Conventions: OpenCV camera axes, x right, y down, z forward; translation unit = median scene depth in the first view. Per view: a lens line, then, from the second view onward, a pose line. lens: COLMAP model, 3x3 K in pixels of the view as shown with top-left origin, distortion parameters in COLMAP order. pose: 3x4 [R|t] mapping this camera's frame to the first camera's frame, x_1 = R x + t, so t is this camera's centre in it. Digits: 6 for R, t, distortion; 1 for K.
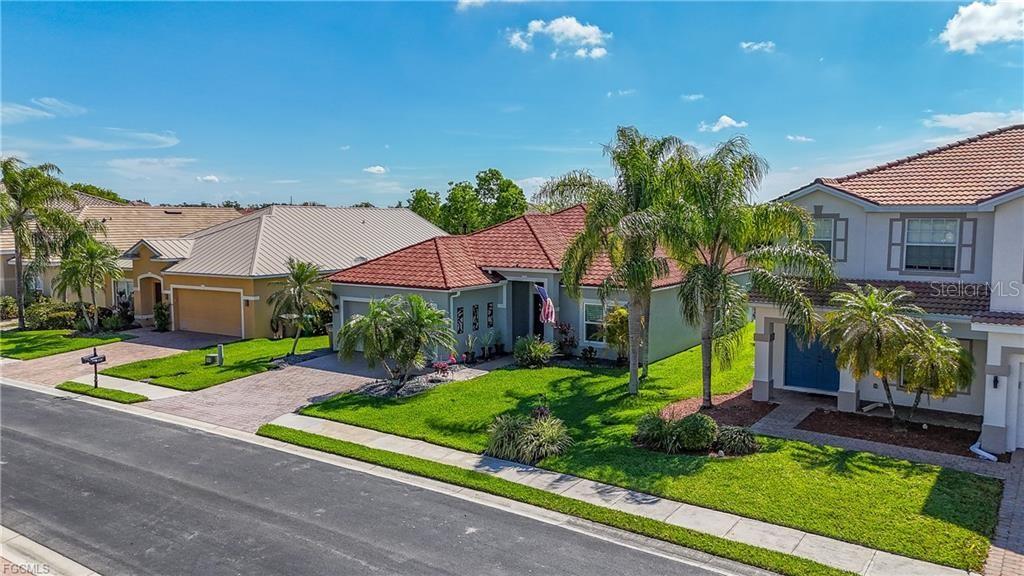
lens RADIAL K [[772.1, 0, 514.0], [0, 772.1, 288.1], [0, 0, 1]] dist [0.052152, -0.003622]
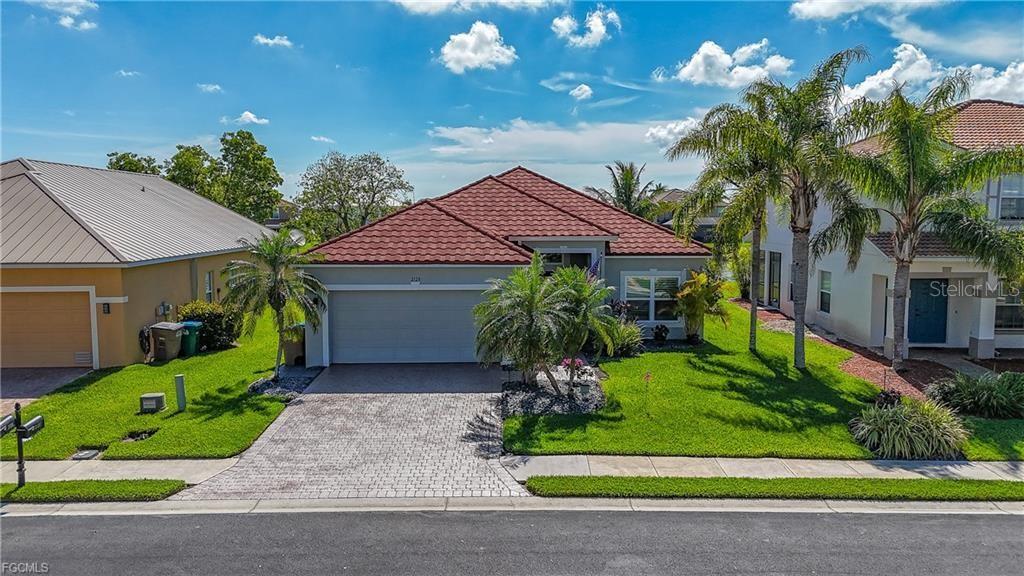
lens RADIAL K [[772.1, 0, 514.0], [0, 772.1, 288.1], [0, 0, 1]] dist [0.052152, -0.003622]
pose [[0.820567, -0.052728, 0.569113, -0.427489], [0.052603, 0.998476, 0.016663, 0.009926], [-0.569124, 0.016264, 0.822091, 0.324659]]
